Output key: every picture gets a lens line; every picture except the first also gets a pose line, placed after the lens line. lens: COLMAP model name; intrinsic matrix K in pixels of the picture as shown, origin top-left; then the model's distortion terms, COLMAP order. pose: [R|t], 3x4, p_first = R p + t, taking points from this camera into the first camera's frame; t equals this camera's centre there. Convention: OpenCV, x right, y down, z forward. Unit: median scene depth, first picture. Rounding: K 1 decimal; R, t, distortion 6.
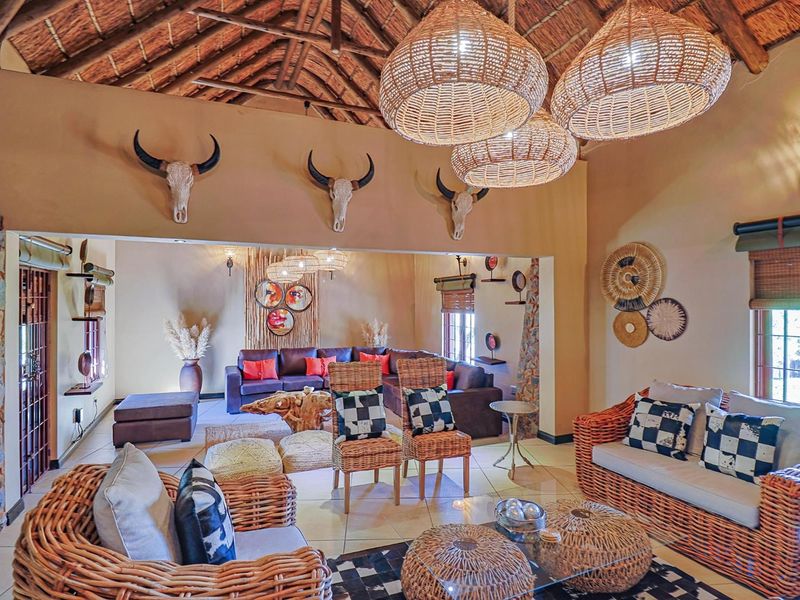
lens RADIAL K [[440.2, 0, 399.4], [0, 440.2, 301.9], [0, 0, 1]] dist [-0.018637, -0.000427]
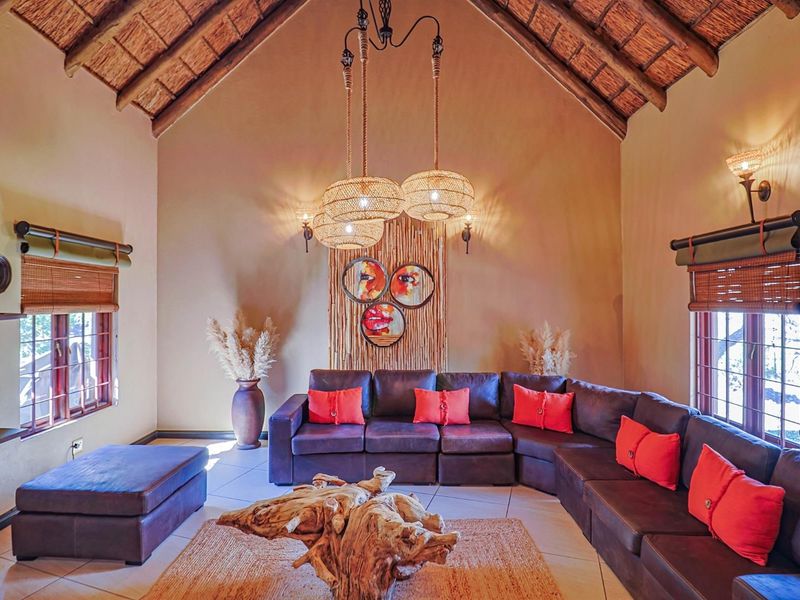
lens RADIAL K [[440.2, 0, 396.5], [0, 440.2, 298.7], [0, 0, 1]] dist [-0.018637, -0.000427]
pose [[0.919932, -0.004797, -0.392049, -0.011495], [0.002720, 0.999979, -0.005854, 0.013094], [0.392069, 0.004319, 0.919926, 0.451462]]
